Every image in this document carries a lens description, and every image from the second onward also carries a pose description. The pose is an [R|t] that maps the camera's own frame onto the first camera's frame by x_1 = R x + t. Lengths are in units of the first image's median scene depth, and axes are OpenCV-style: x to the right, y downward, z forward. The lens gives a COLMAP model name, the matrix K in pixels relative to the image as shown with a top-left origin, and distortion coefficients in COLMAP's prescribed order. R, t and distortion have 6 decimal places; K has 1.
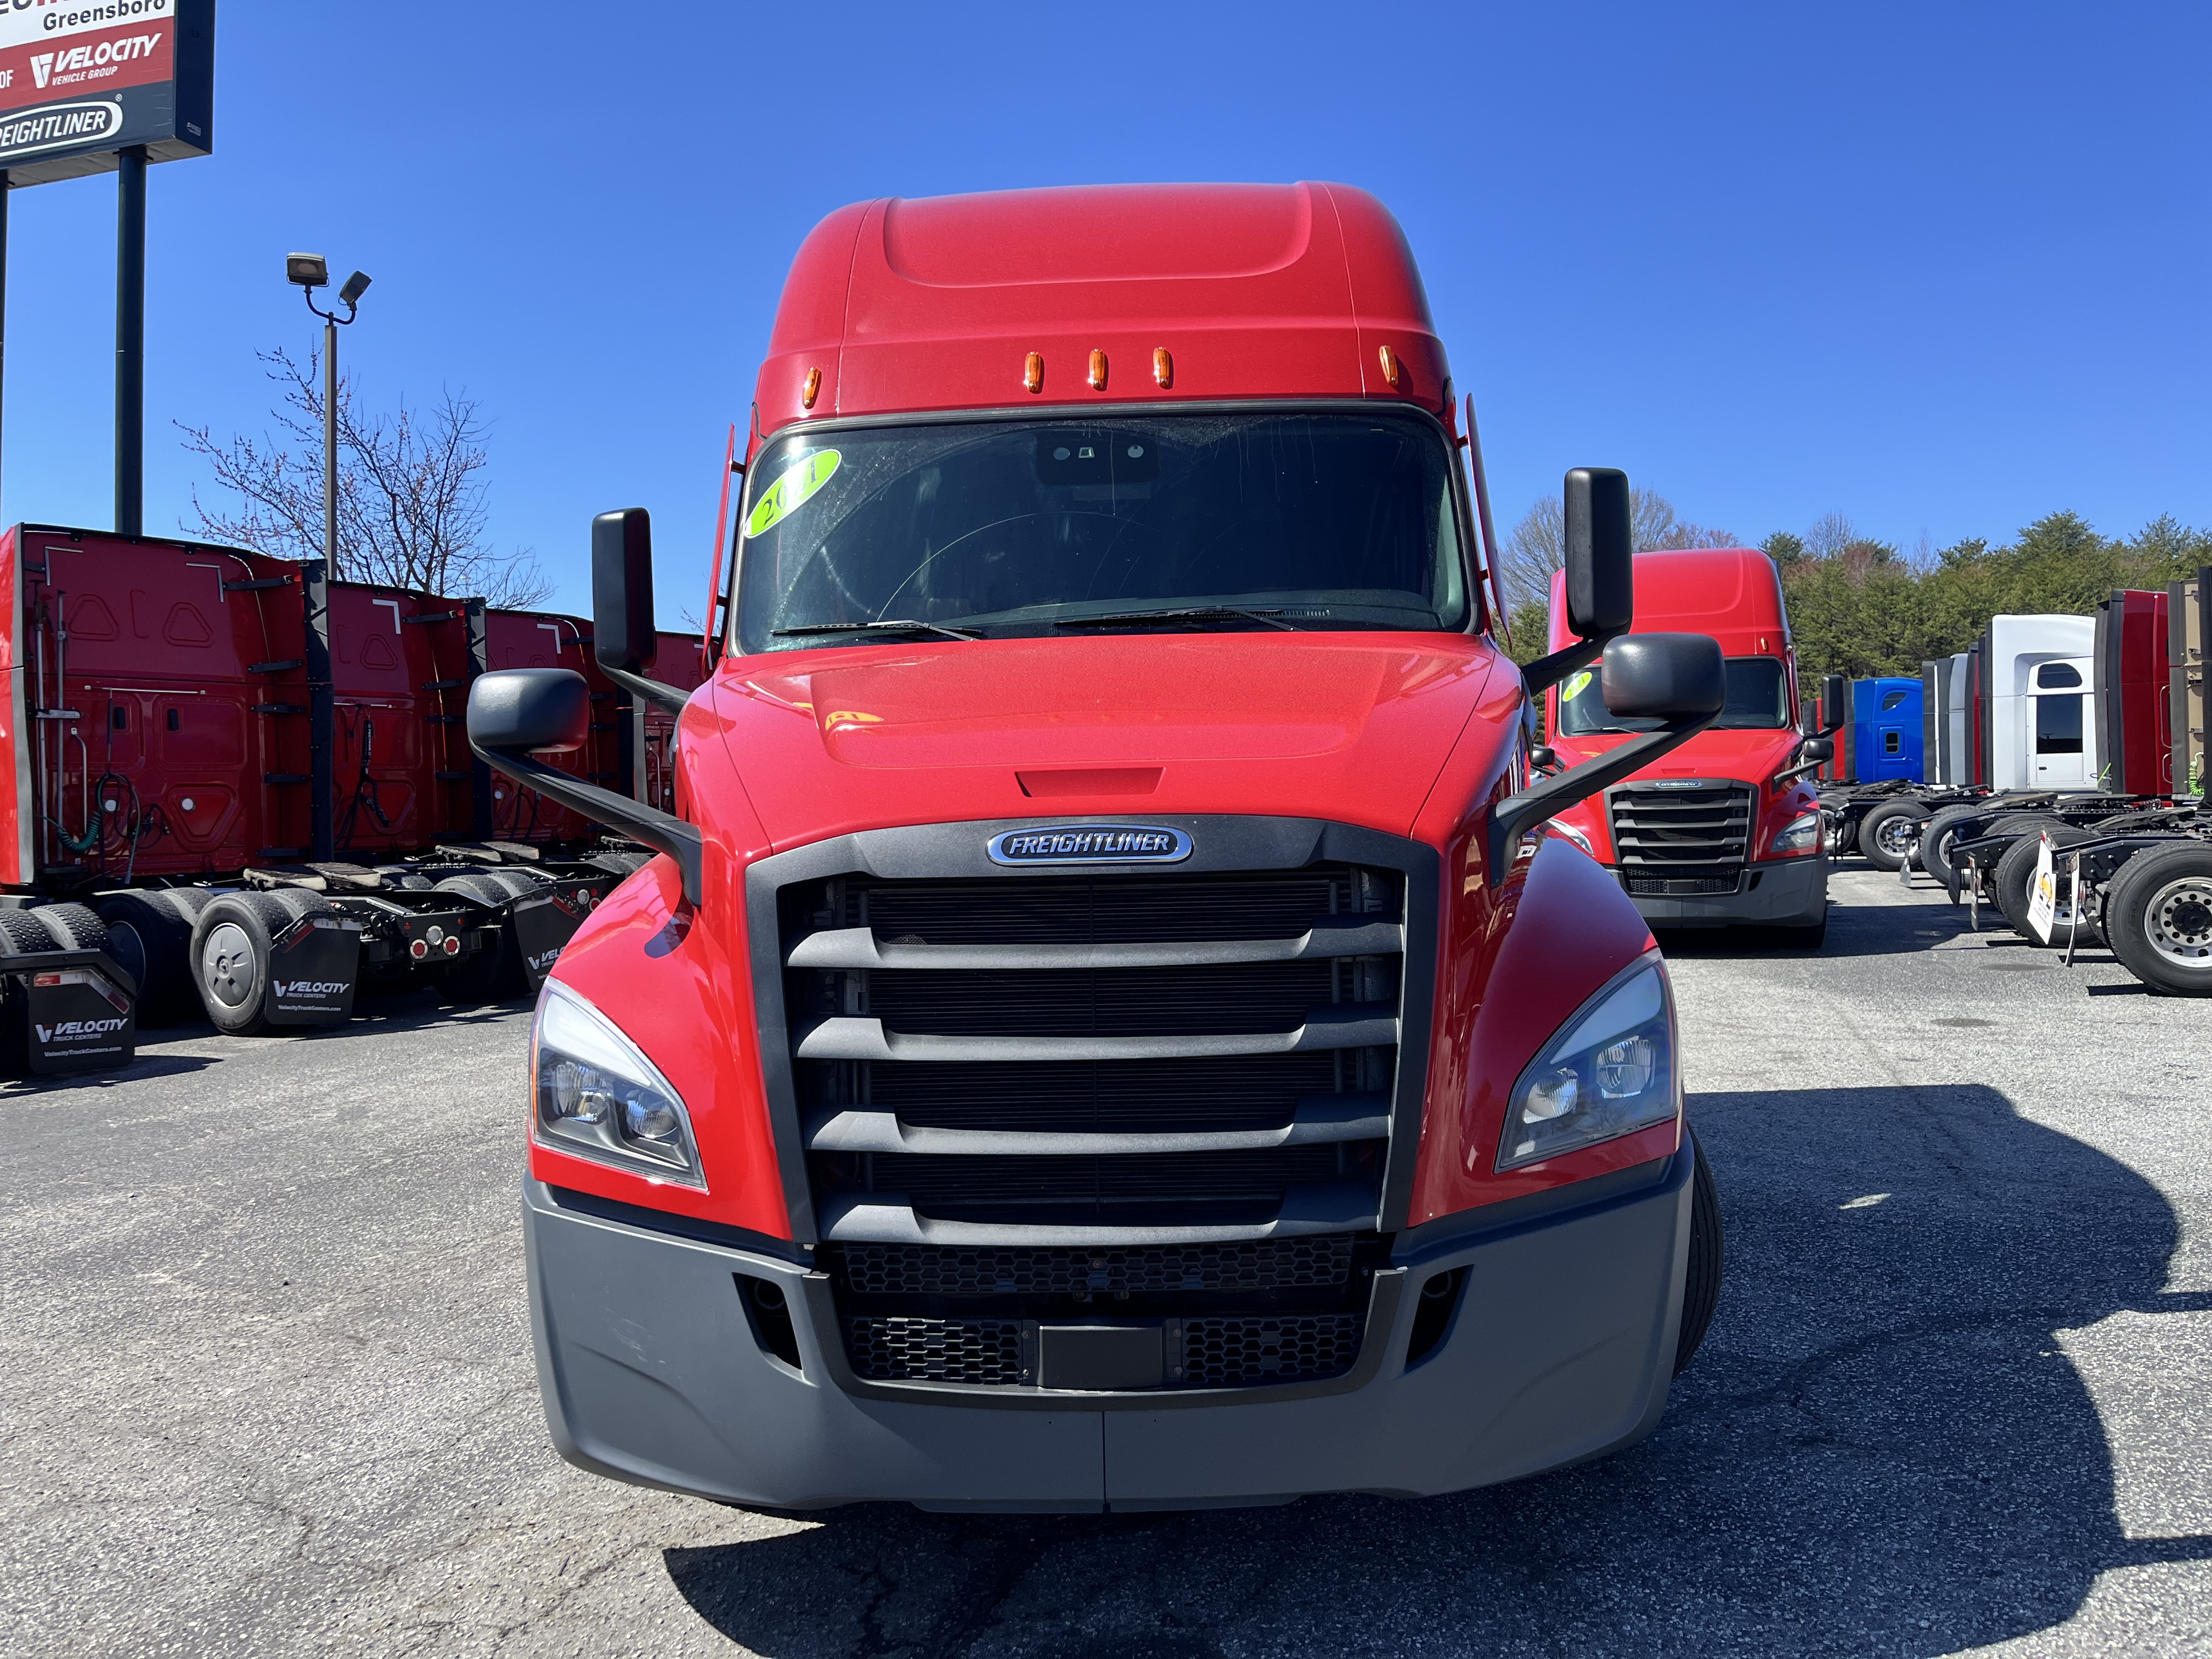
lens RADIAL K [[1689.8, 0, 1108.6], [0, 1689.8, 822.0], [0, 0, 1]] dist [0.048091, -0.069680]
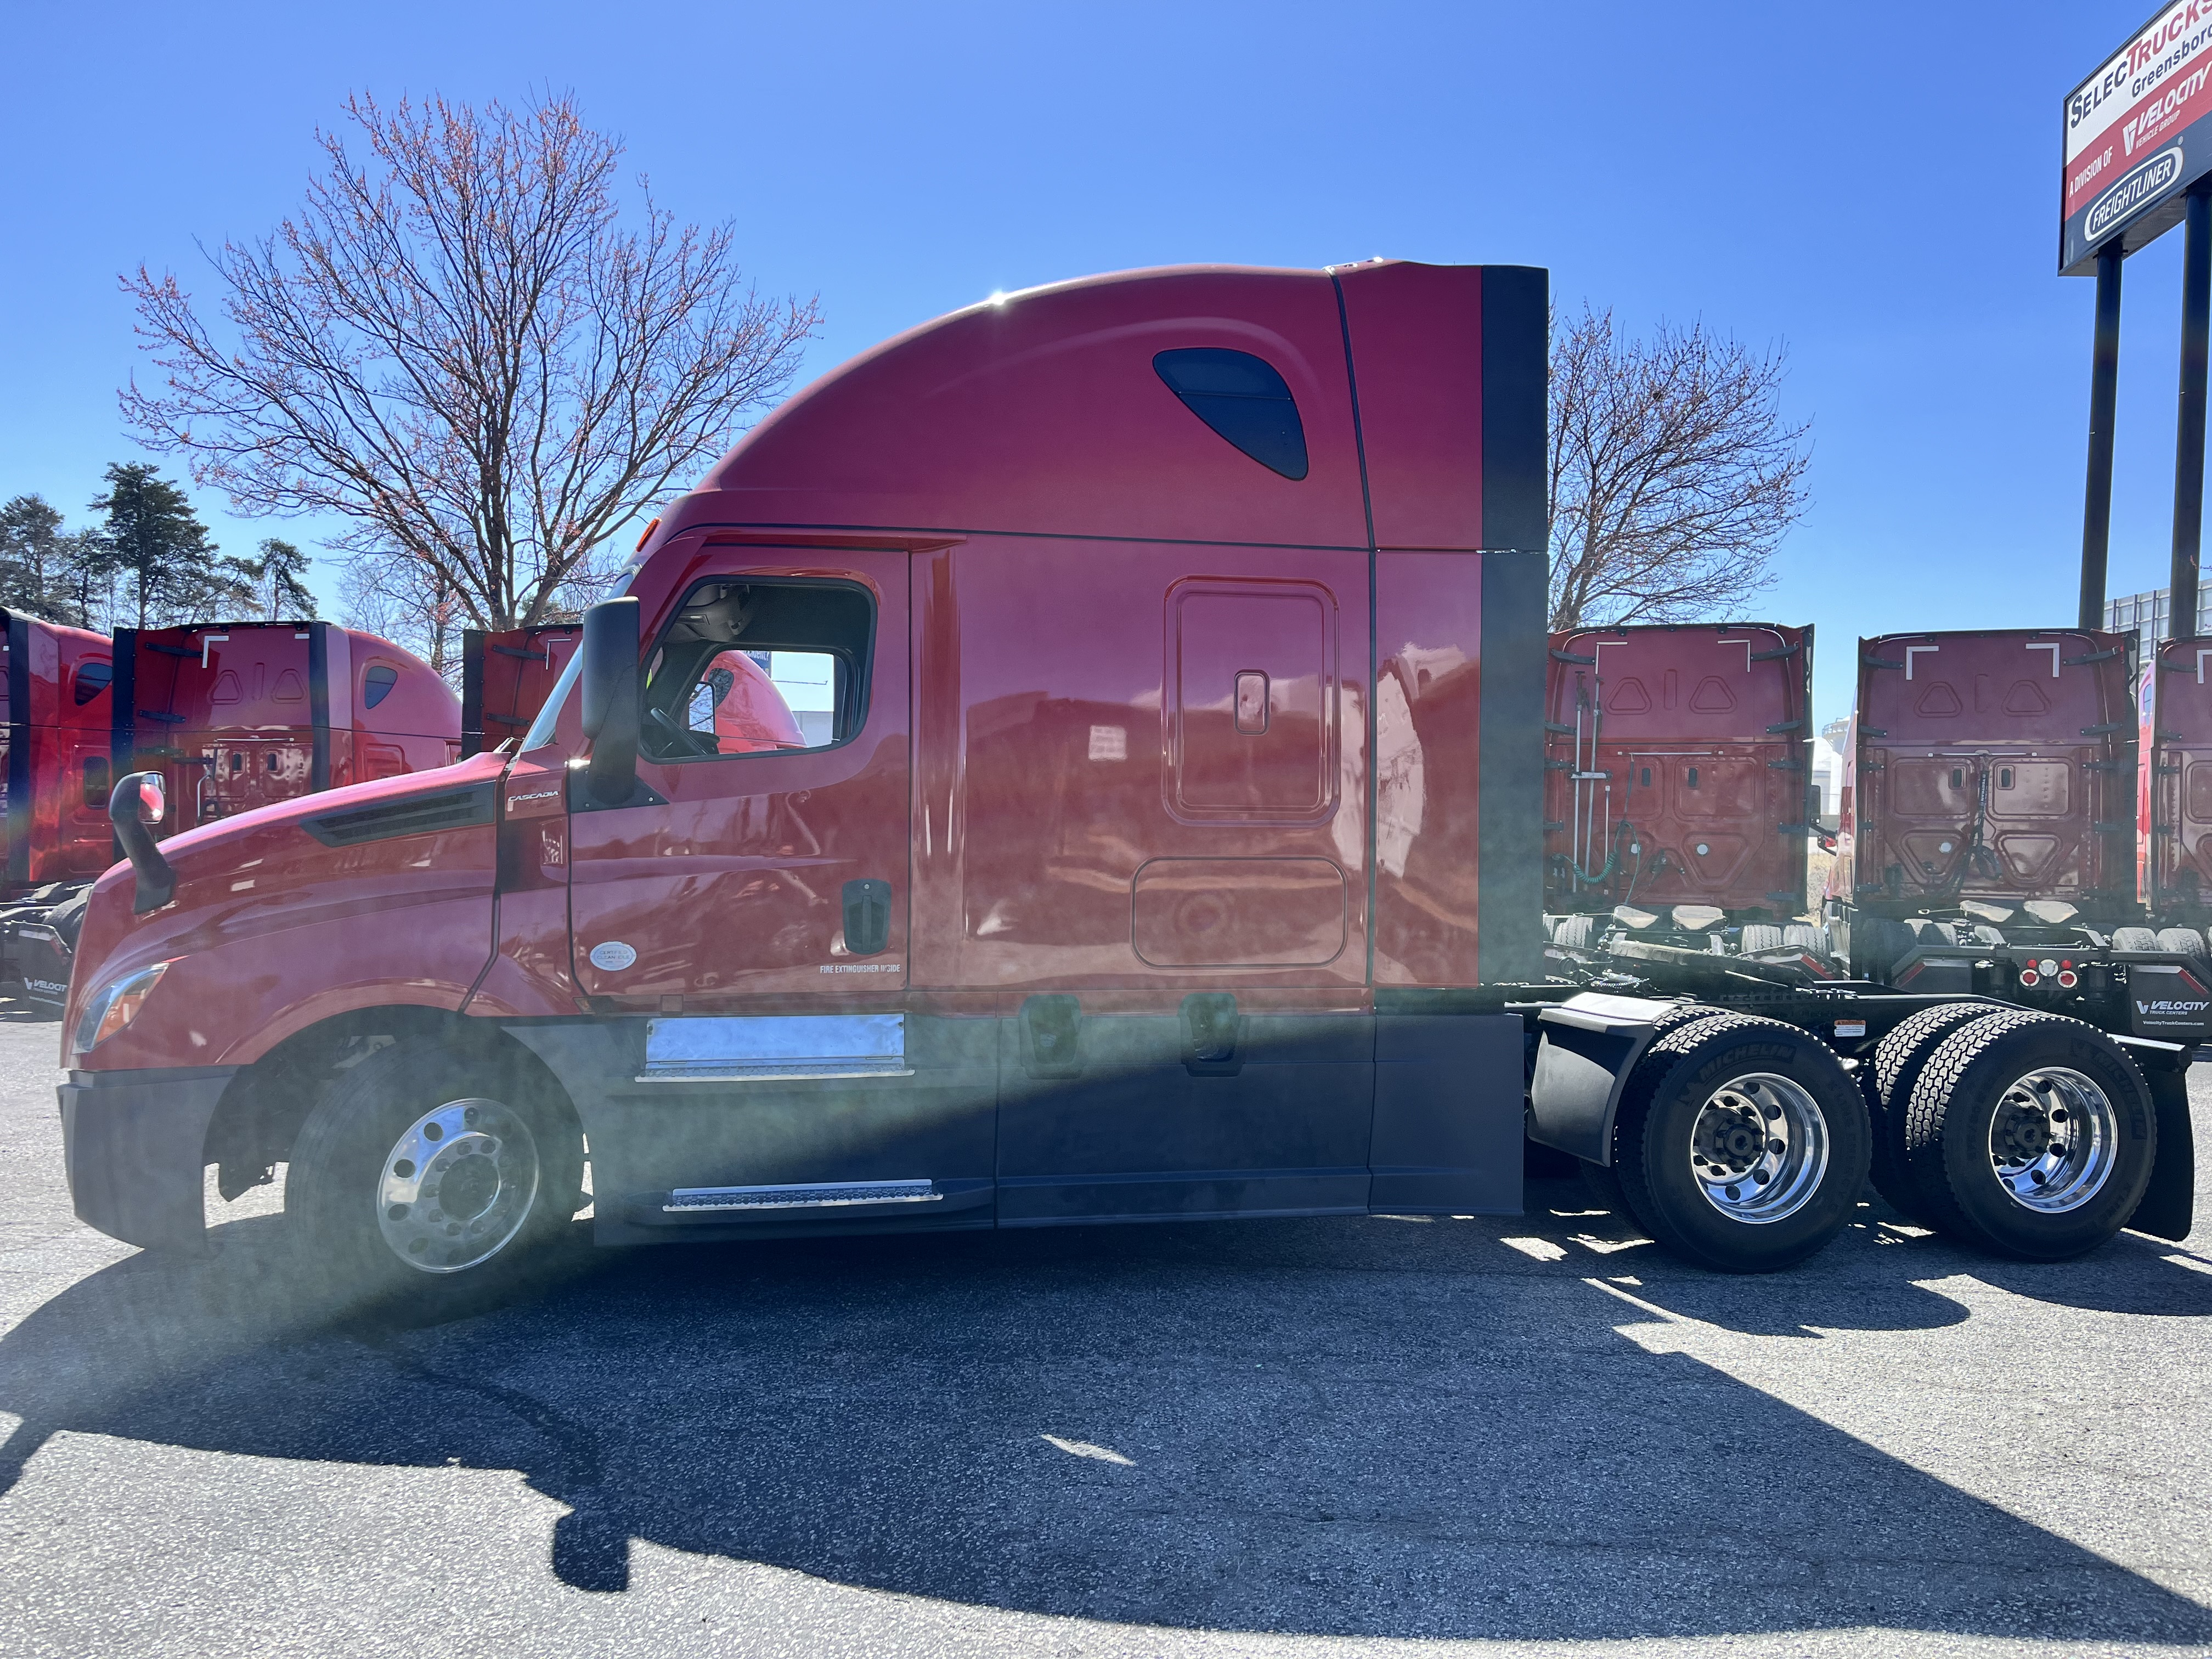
lens RADIAL K [[1689.8, 0, 1121.7], [0, 1689.8, 824.5], [0, 0, 1]] dist [0.048091, -0.069680]
pose [[0.220927, 0.020010, -0.975085, 1.546165], [-0.036550, 0.999257, 0.012224, -0.084076], [0.974605, 0.032939, 0.221495, 1.105697]]
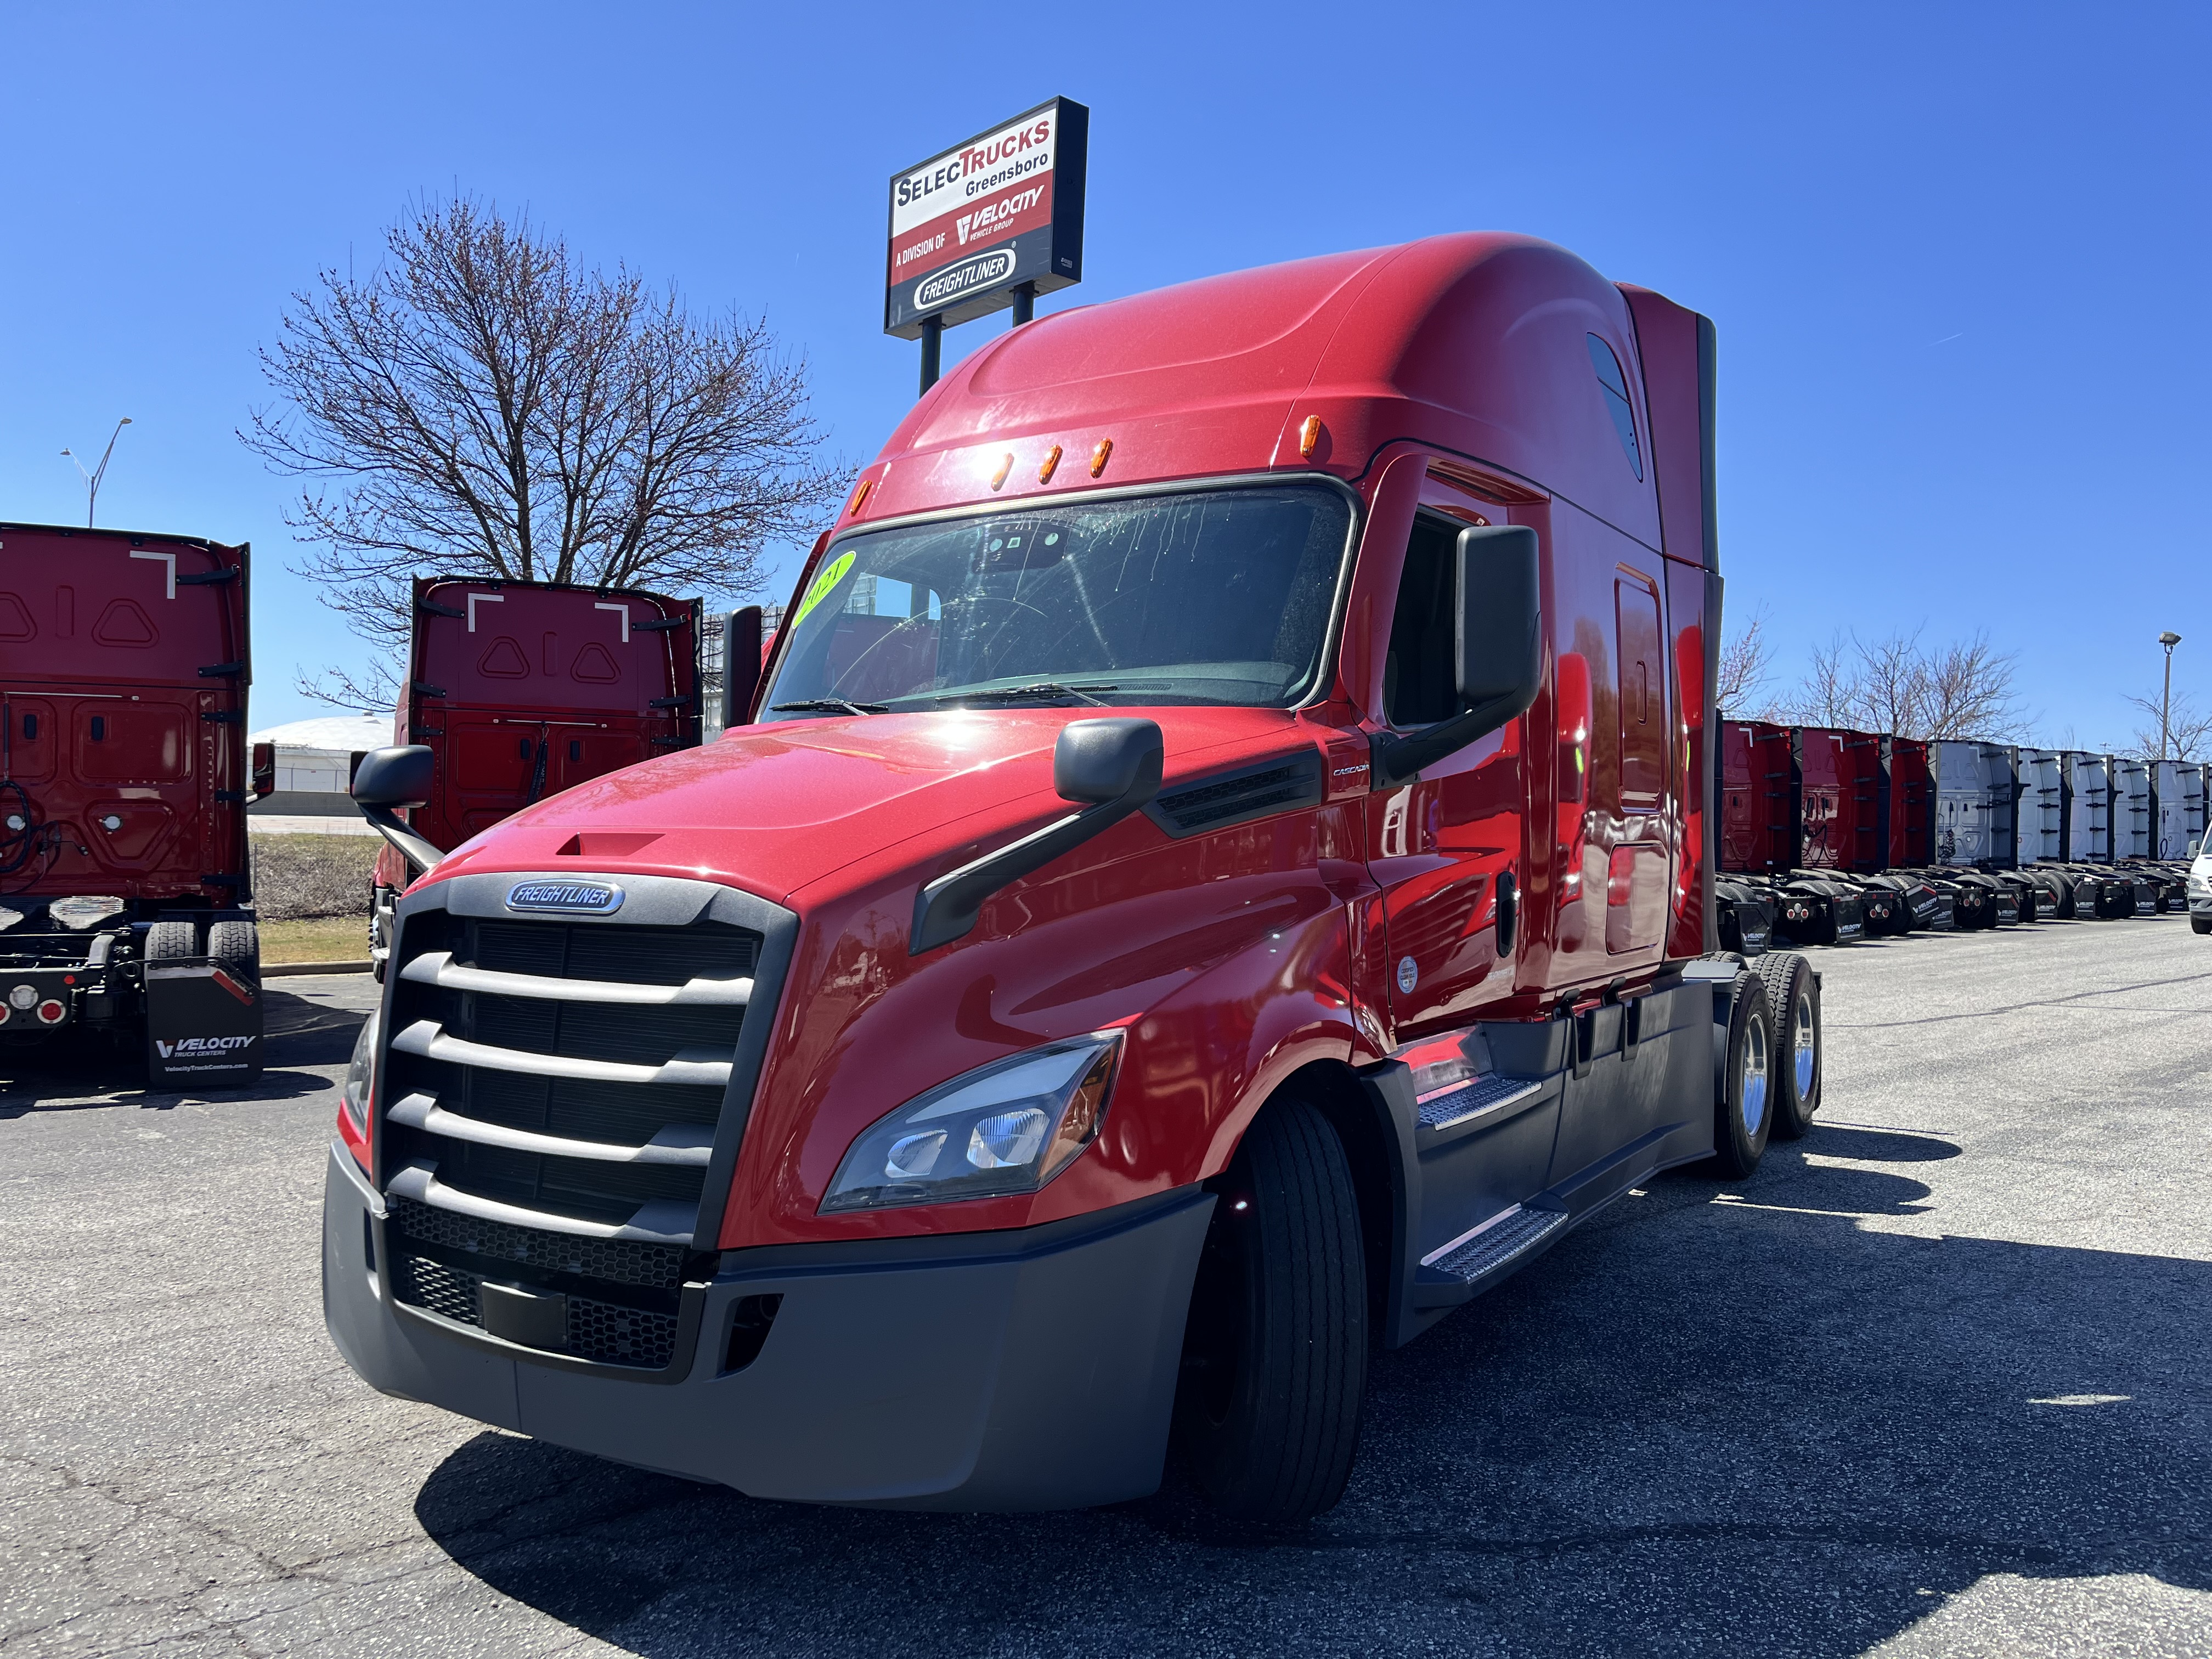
lens RADIAL K [[1689.8, 0, 1113.8], [0, 1689.8, 831.4], [0, 0, 1]] dist [0.048091, -0.069680]
pose [[0.860563, 0.031197, -0.508388, 0.595931], [-0.041735, 0.999085, -0.009338, -0.023559], [0.507631, 0.029253, 0.861078, 0.094688]]
